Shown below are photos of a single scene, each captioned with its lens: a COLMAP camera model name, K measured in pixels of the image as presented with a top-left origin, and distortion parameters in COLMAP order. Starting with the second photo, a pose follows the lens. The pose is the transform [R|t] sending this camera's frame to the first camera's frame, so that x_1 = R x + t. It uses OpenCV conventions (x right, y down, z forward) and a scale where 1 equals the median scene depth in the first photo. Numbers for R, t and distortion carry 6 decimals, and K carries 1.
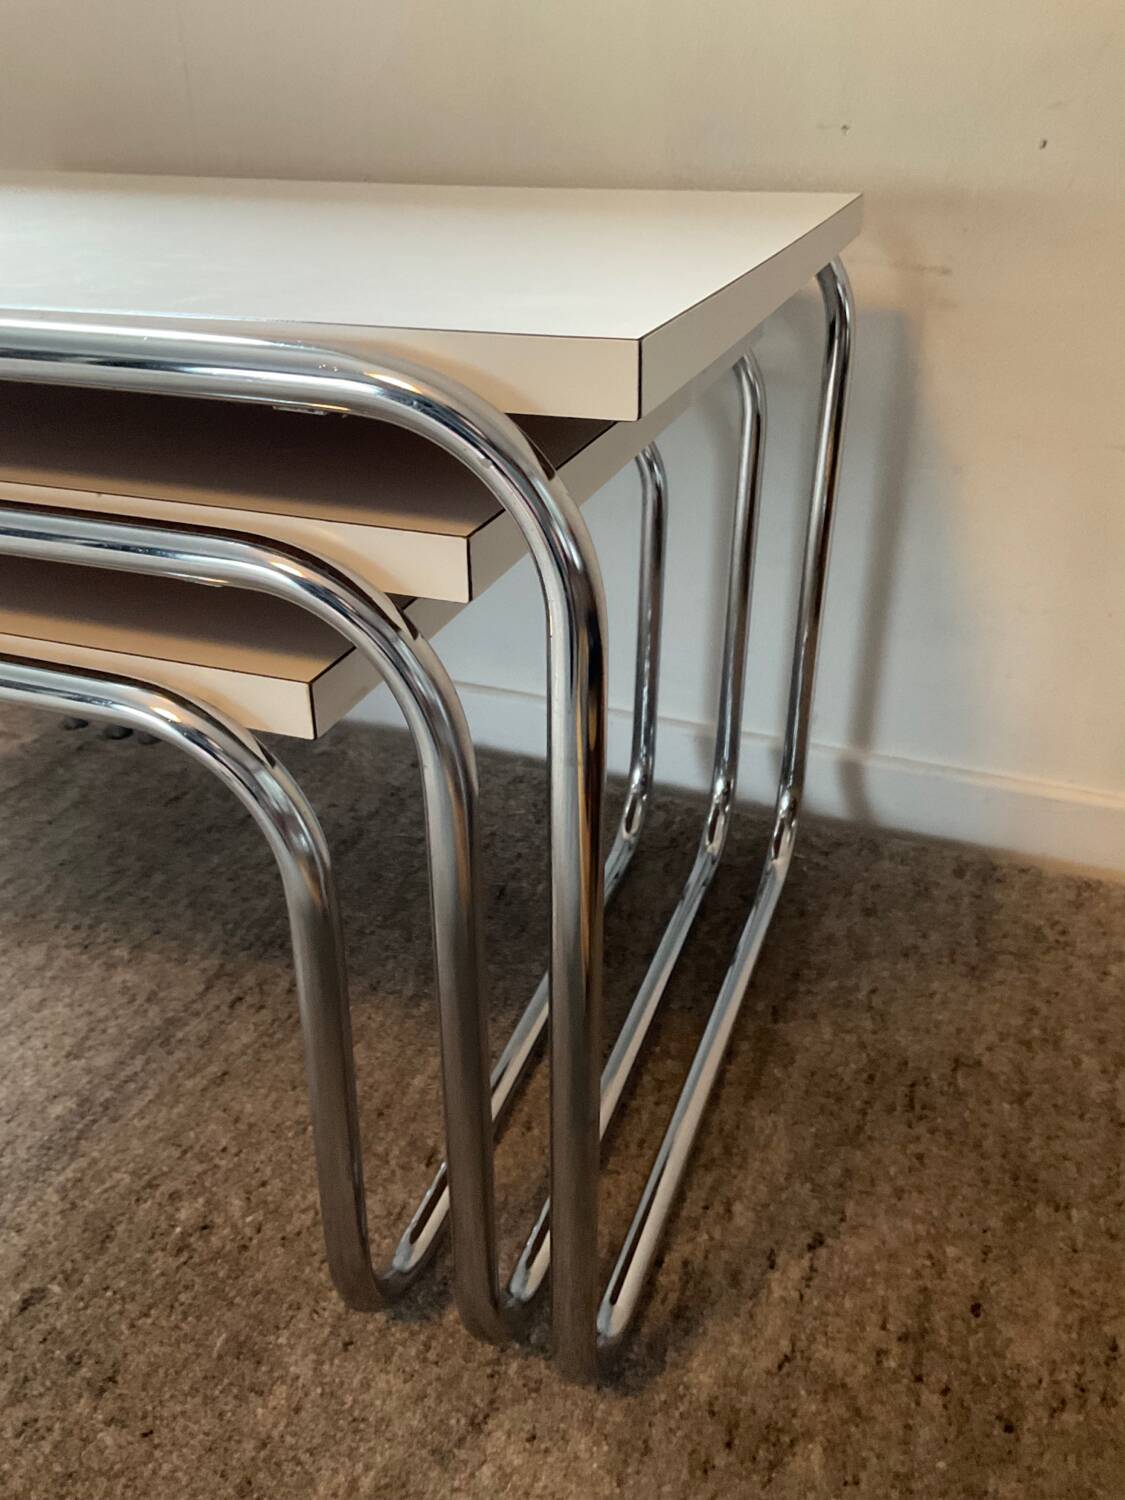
lens RADIAL K [[1279.1, 0, 592.8], [0, 1279.1, 743.4], [0, 0, 1]] dist [0.071124, -0.152723]
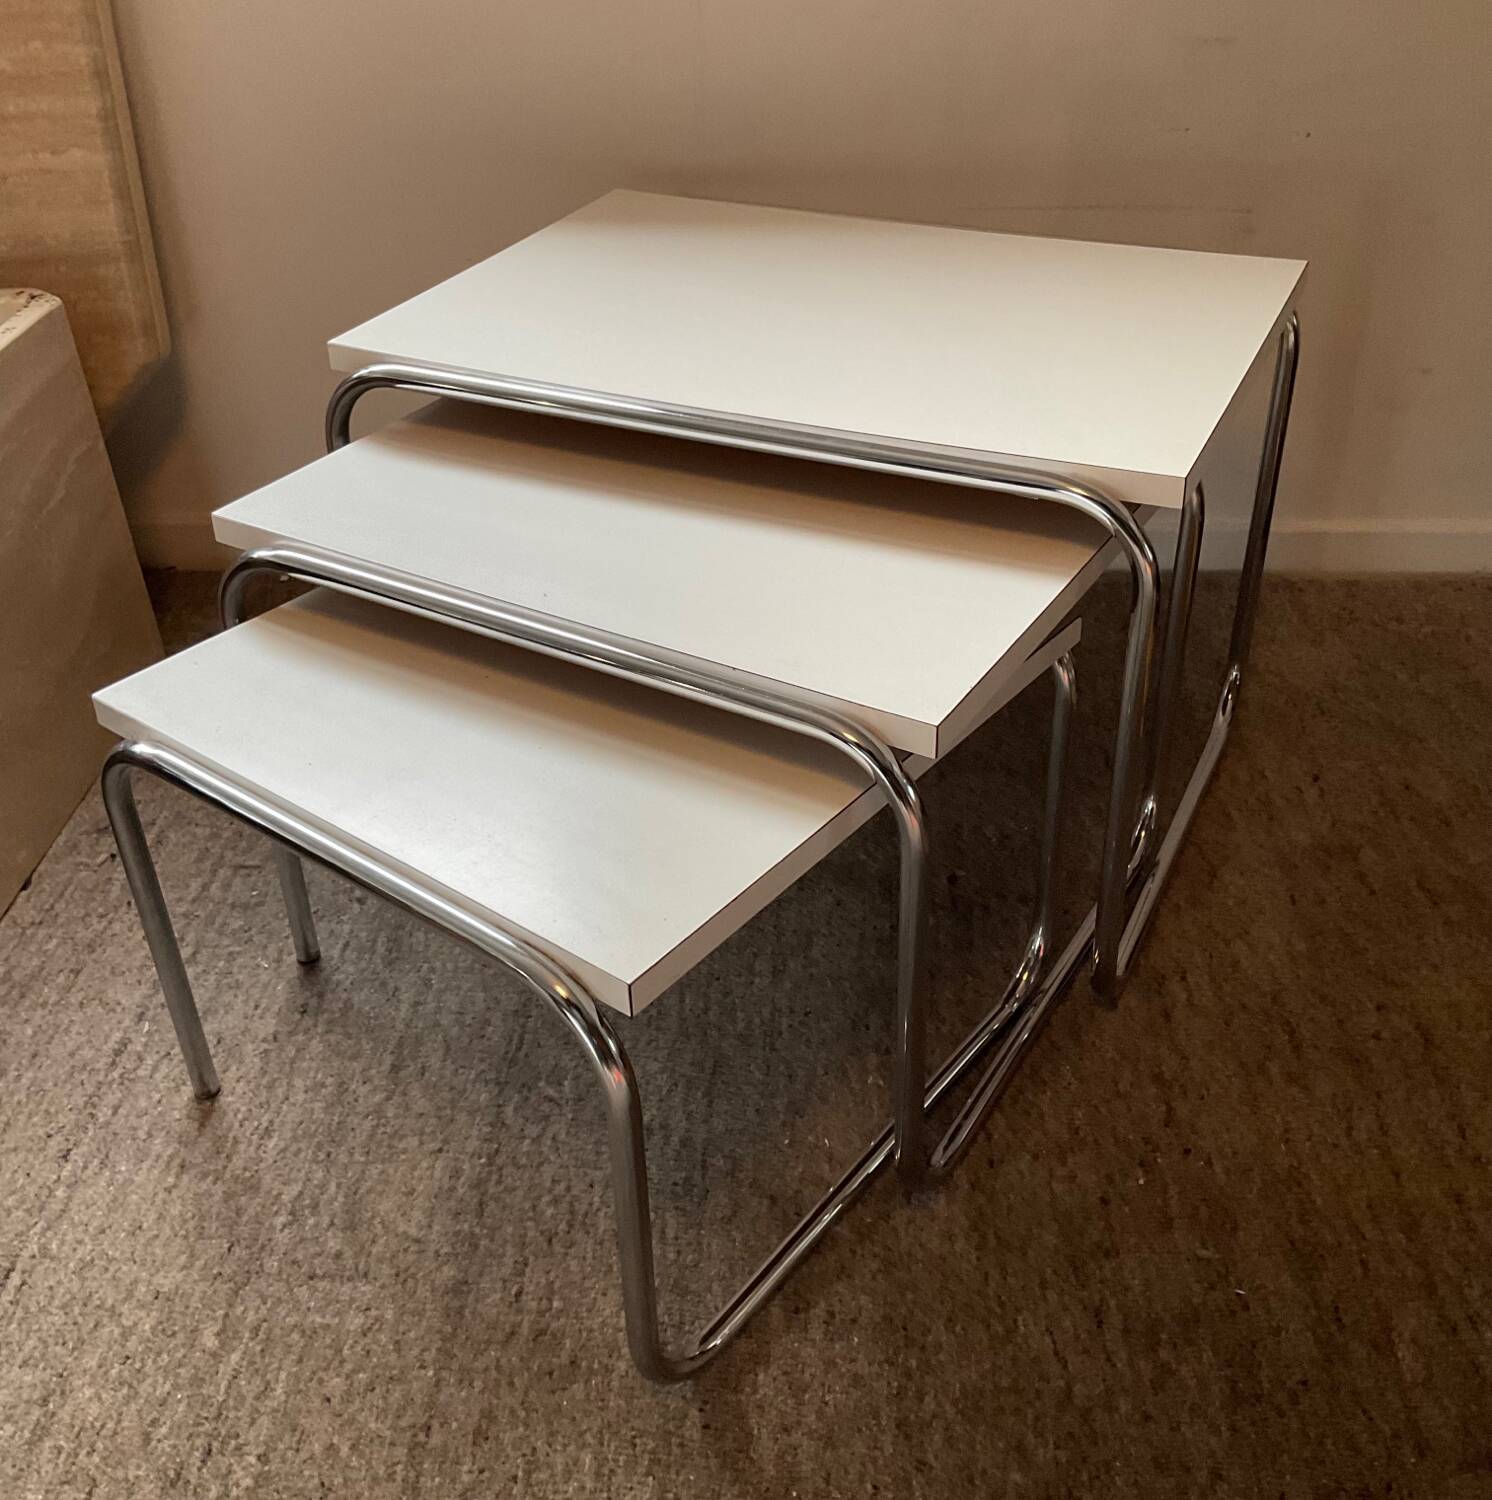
lens RADIAL K [[1737.9, 0, 729.0], [0, 1737.9, 734.4], [0, 0, 1]] dist [0.045432, 0.000000]
pose [[0.955168, -0.182340, 0.233250, -1.119086], [0.163050, 0.981574, 0.099636, -0.056607], [-0.247120, -0.057138, 0.967299, -1.125225]]
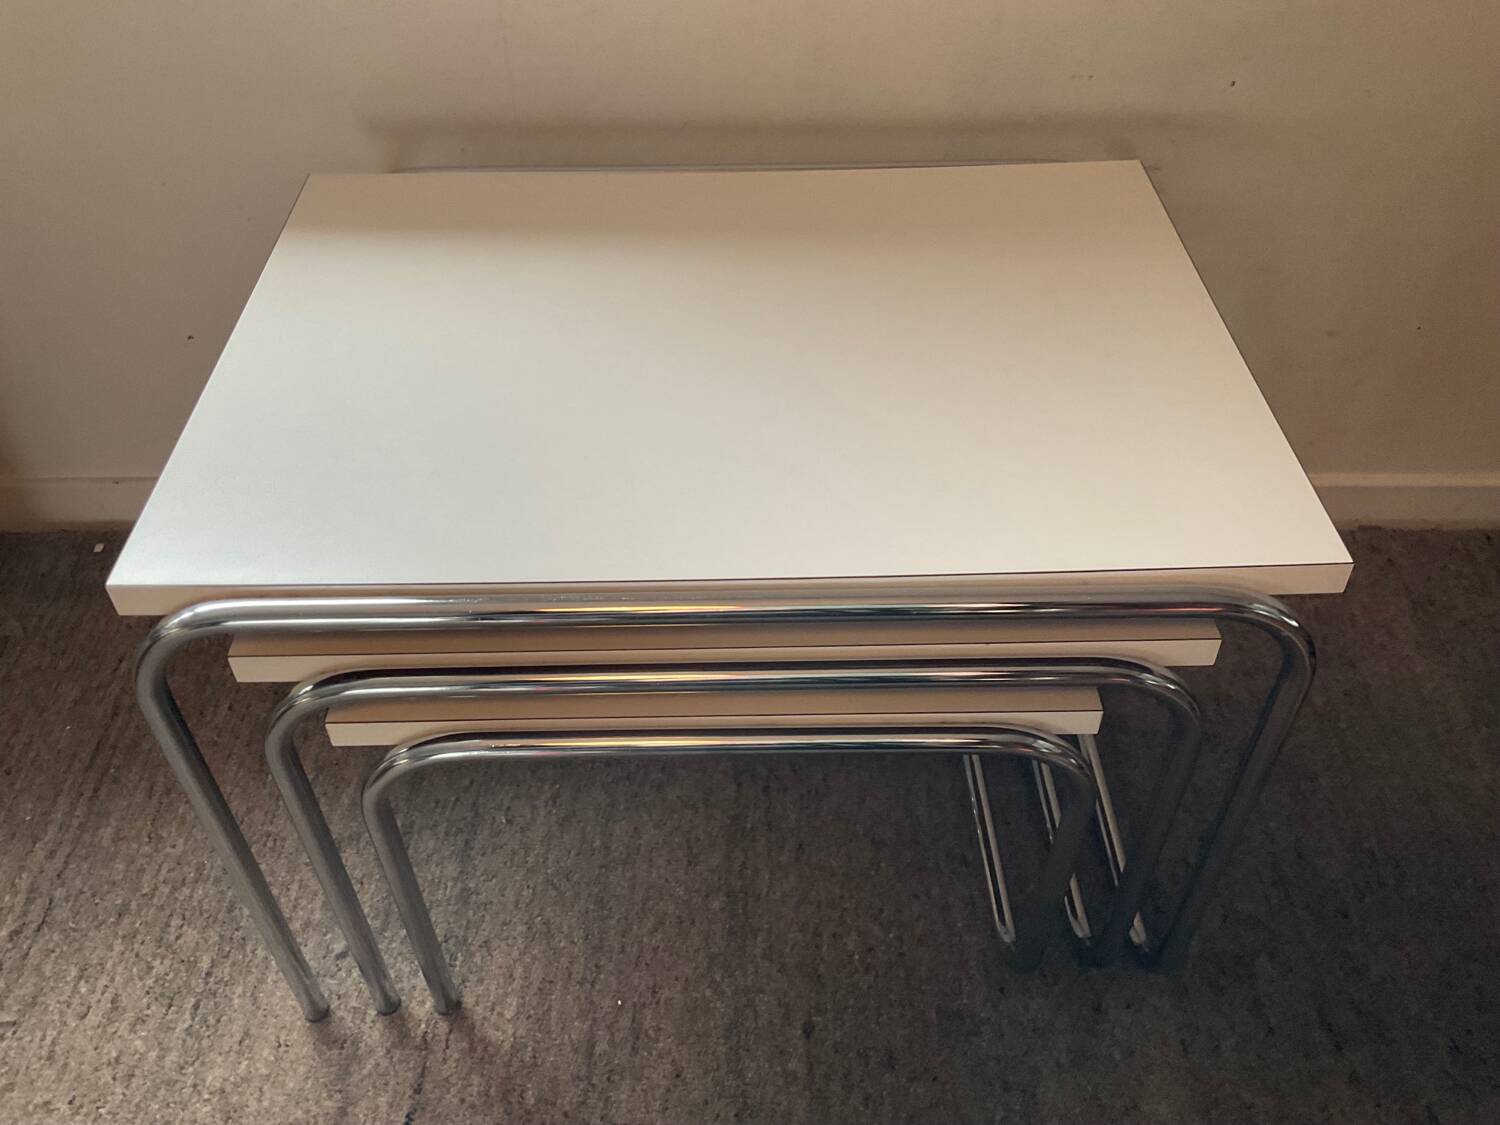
lens RADIAL K [[1279.1, 0, 744.9], [0, 1279.1, 543.5], [0, 0, 1]] dist [0.071124, -0.152723]
pose [[0.939352, -0.243667, 0.241338, -0.659688], [0.170582, 0.942441, 0.287587, -0.537391], [-0.297522, -0.228977, 0.926850, -0.282439]]
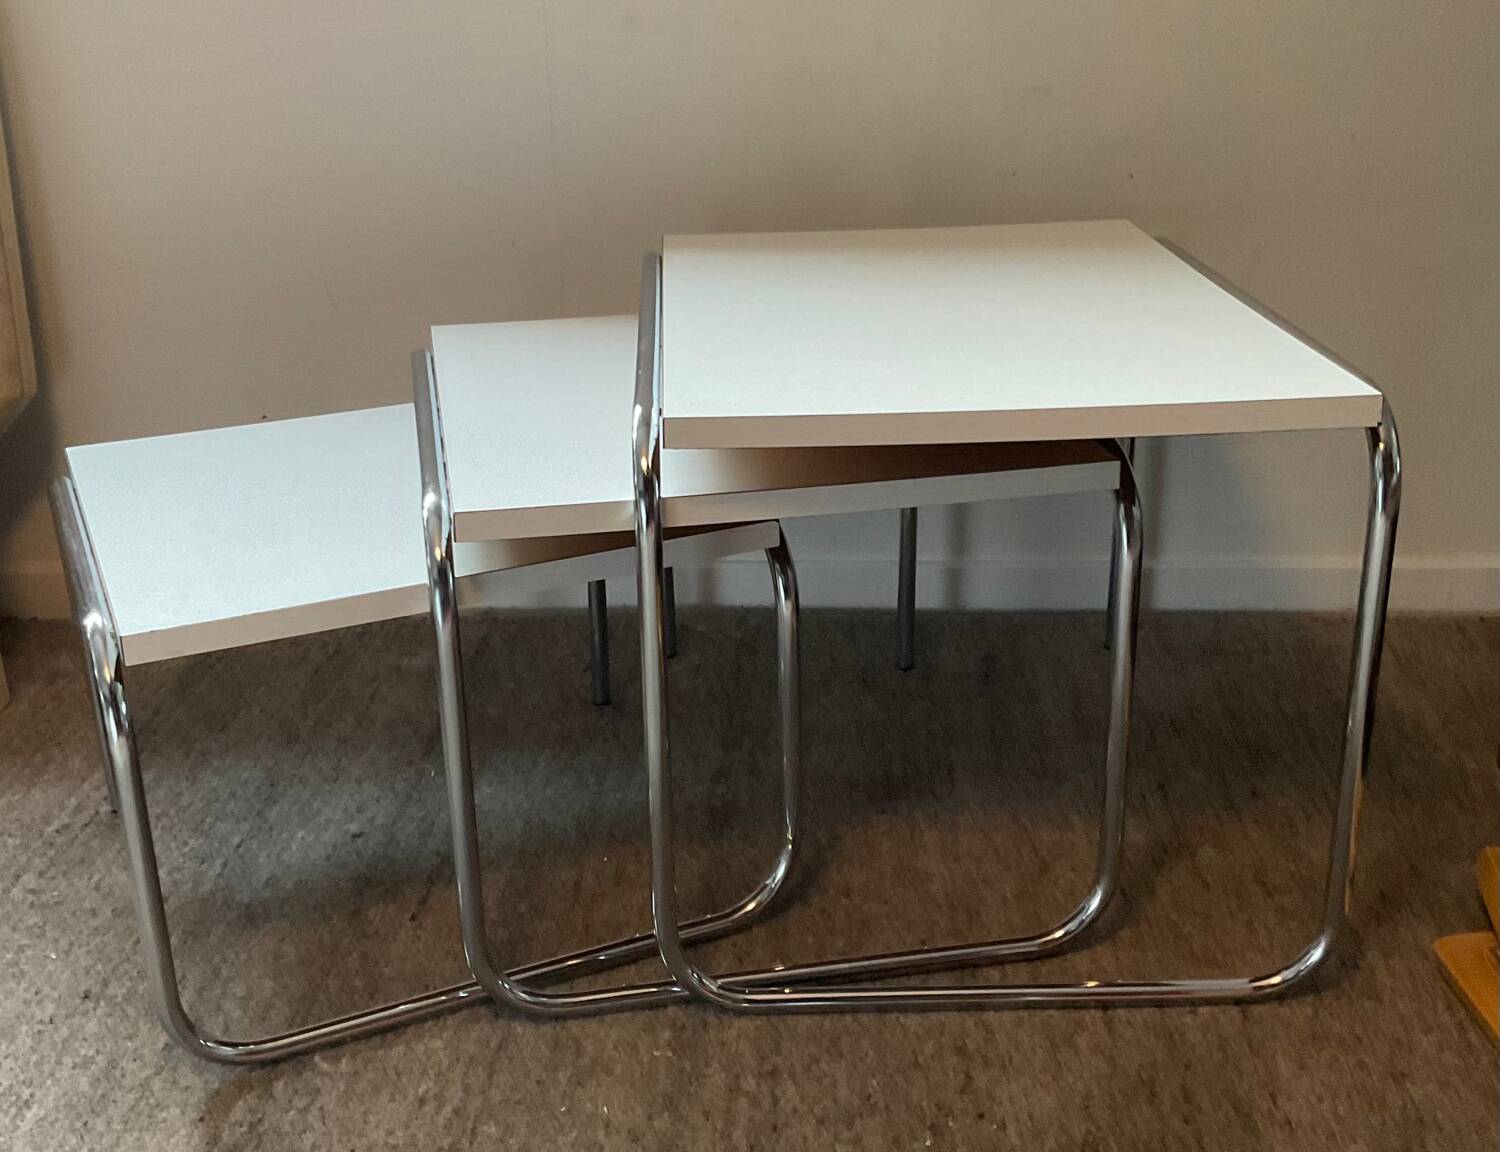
lens RADIAL K [[1874.9, 0, 711.1], [0, 1874.9, 546.6], [0, 0, 1]] dist [0.026637, 0.000000]
pose [[0.958716, -0.133223, 0.251228, -0.970507], [0.167235, 0.978684, -0.119204, 0.249482], [-0.229992, 0.156297, 0.960560, -1.325263]]
